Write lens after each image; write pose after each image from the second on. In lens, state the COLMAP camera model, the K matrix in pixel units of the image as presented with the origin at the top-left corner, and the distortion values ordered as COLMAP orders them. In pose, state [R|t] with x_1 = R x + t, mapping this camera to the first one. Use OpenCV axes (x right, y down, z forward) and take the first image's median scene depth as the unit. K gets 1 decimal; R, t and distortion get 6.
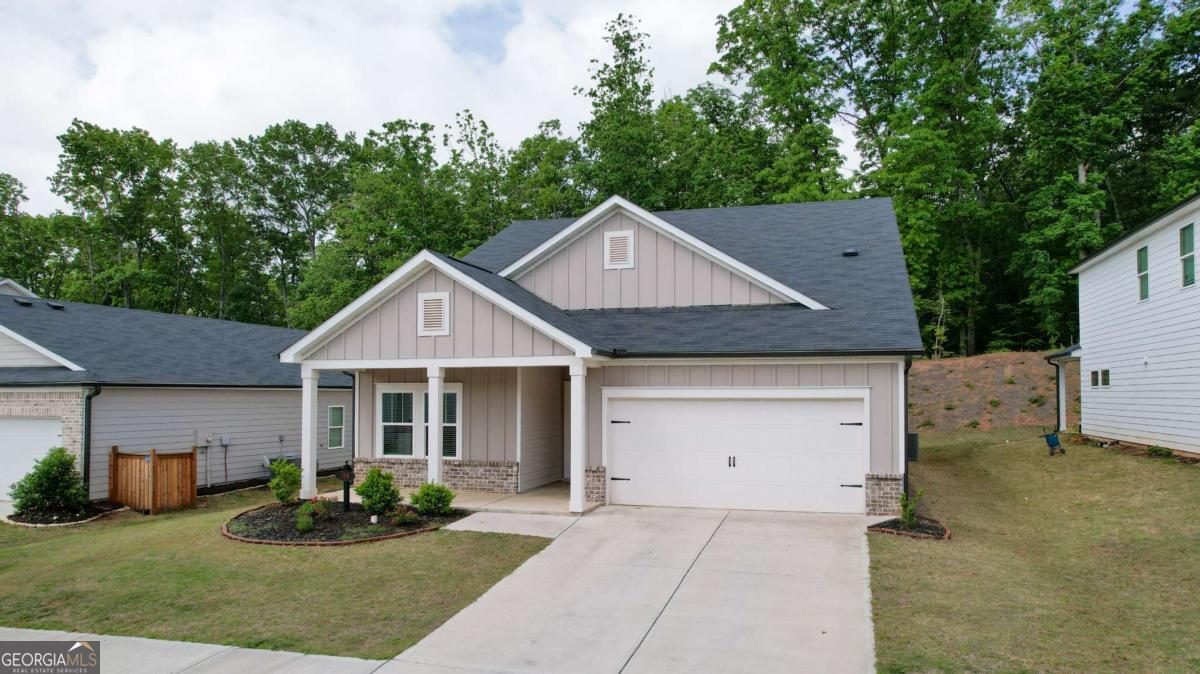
lens RADIAL K [[789.4, 0, 654.4], [0, 789.4, 376.1], [0, 0, 1]] dist [-0.052040, 0.000180]
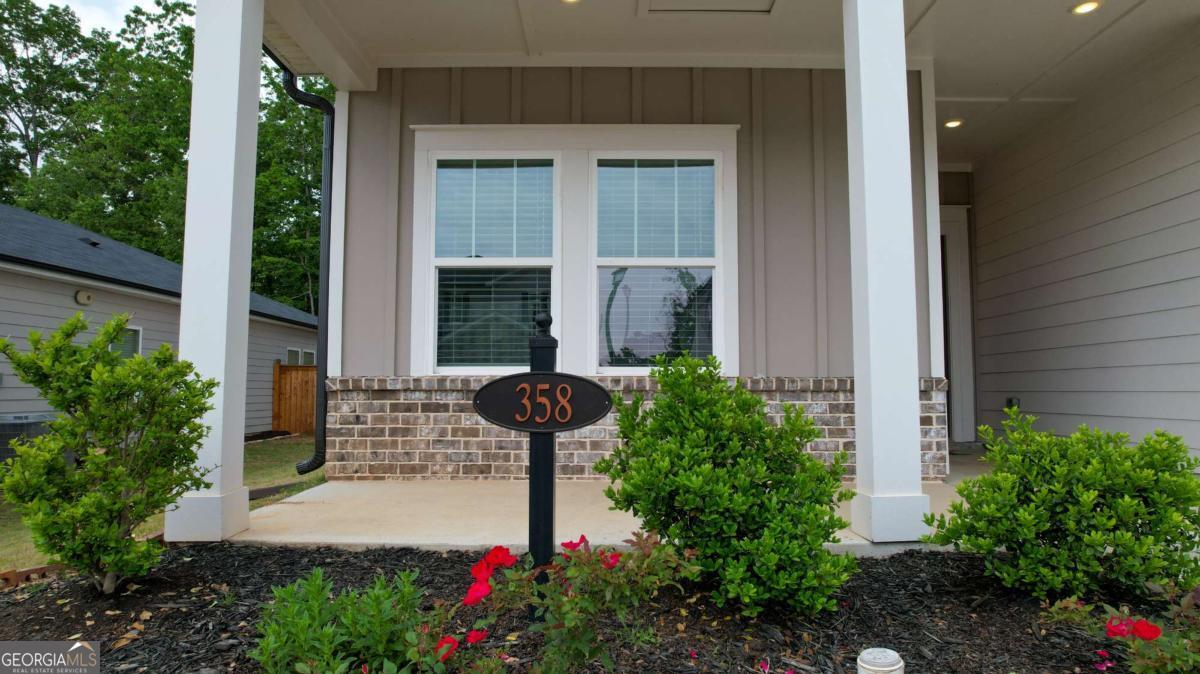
lens RADIAL K [[759.8, 0, 619.6], [0, 759.8, 337.1], [0, 0, 1]] dist [-0.038730, 0.000504]
pose [[0.962535, 0.018197, 0.270546, -0.296895], [-0.005425, 0.998838, -0.047882, 0.085166], [-0.271103, 0.044621, 0.961516, 0.587327]]
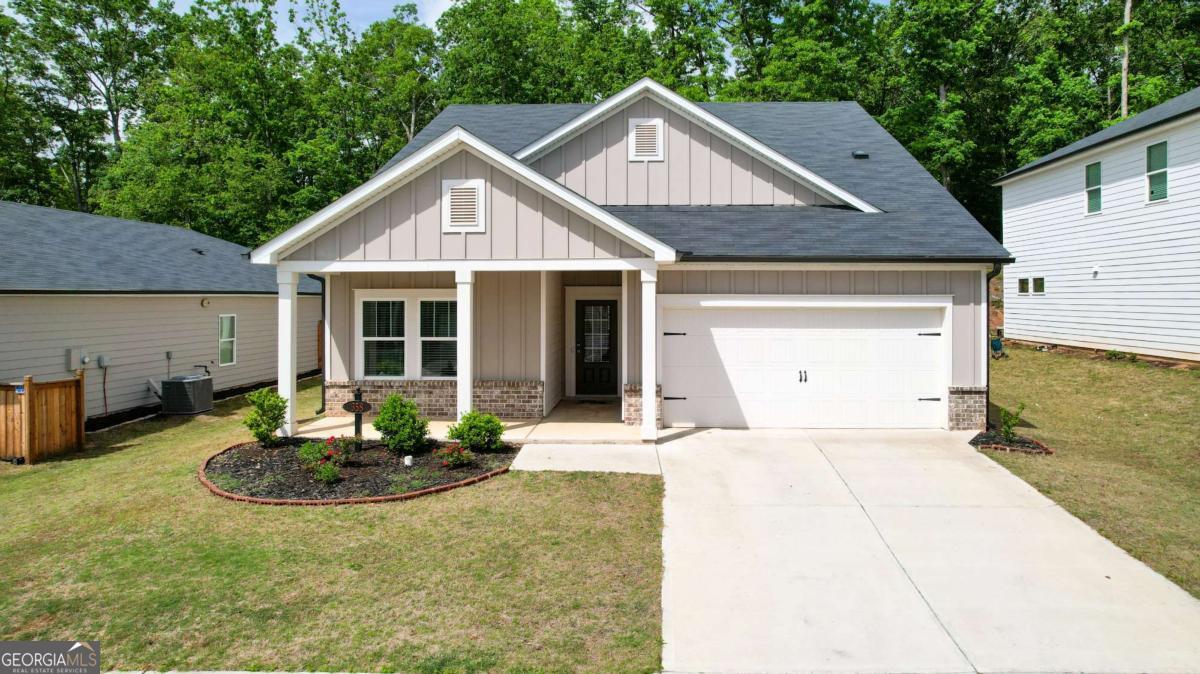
lens RADIAL K [[772.9, 0, 648.9], [0, 772.9, 303.9], [0, 0, 1]] dist [-0.043360, -0.003017]
pose [[0.971743, -0.001608, 0.236036, -0.204328], [-0.005862, 0.999504, 0.030944, -0.001818], [-0.235969, -0.031453, 0.971251, 0.124234]]
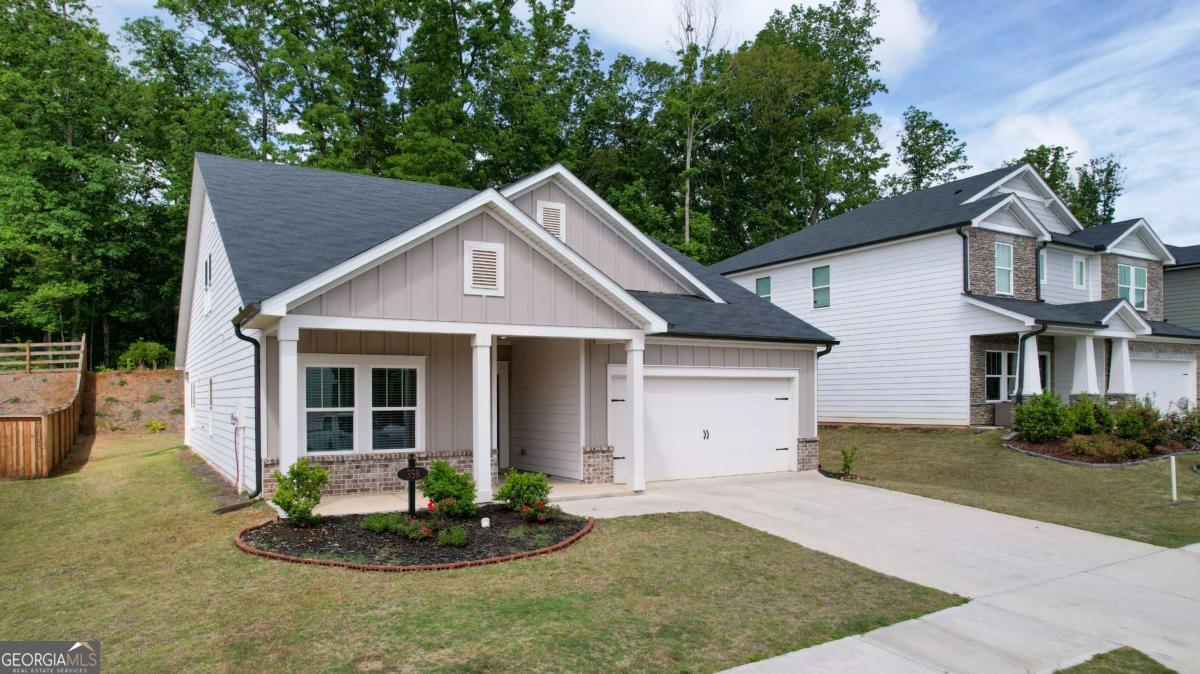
lens RADIAL K [[775.7, 0, 600.8], [0, 775.7, 411.5], [0, 0, 1]] dist [-0.066156, 0.055485]
pose [[0.685254, -0.016865, 0.728108, -0.564118], [-0.010280, 0.999408, 0.032825, 0.030073], [-0.728231, -0.029979, 0.684676, 0.260171]]
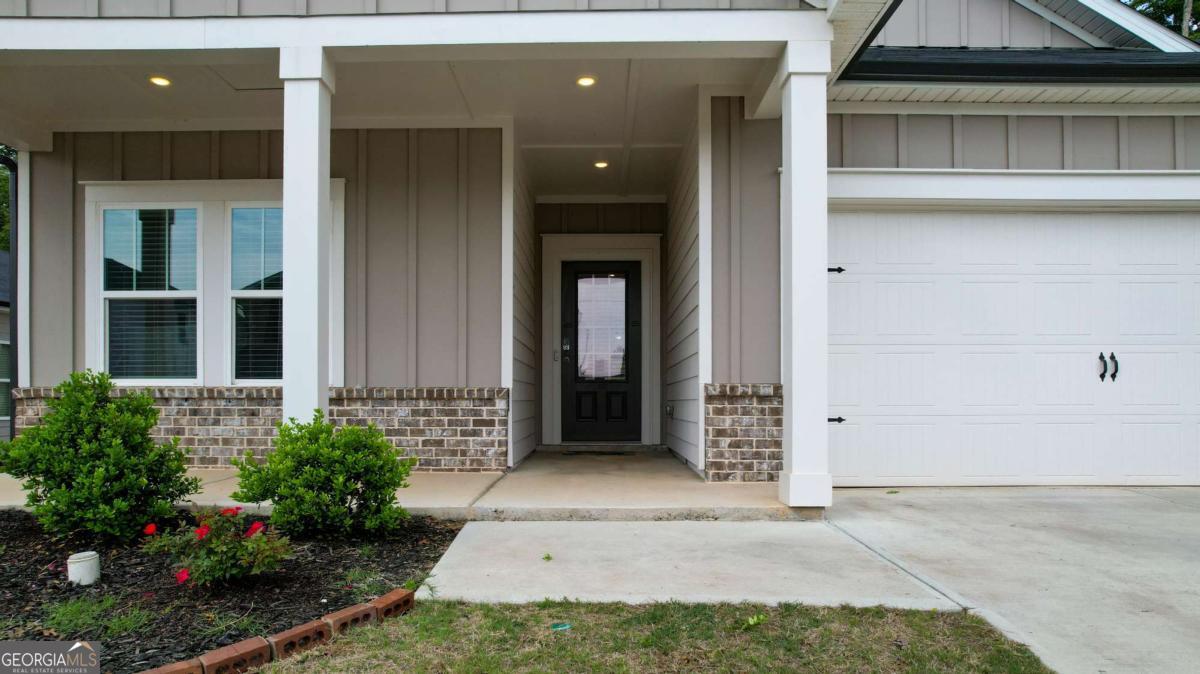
lens RADIAL K [[775.7, 0, 600.8], [0, 775.7, 411.5], [0, 0, 1]] dist [-0.066156, 0.055485]
pose [[0.966788, -0.003185, 0.255559, -0.177198], [-0.005747, 0.999399, 0.034198, 0.084666], [-0.255515, -0.034531, 0.966188, 0.493648]]
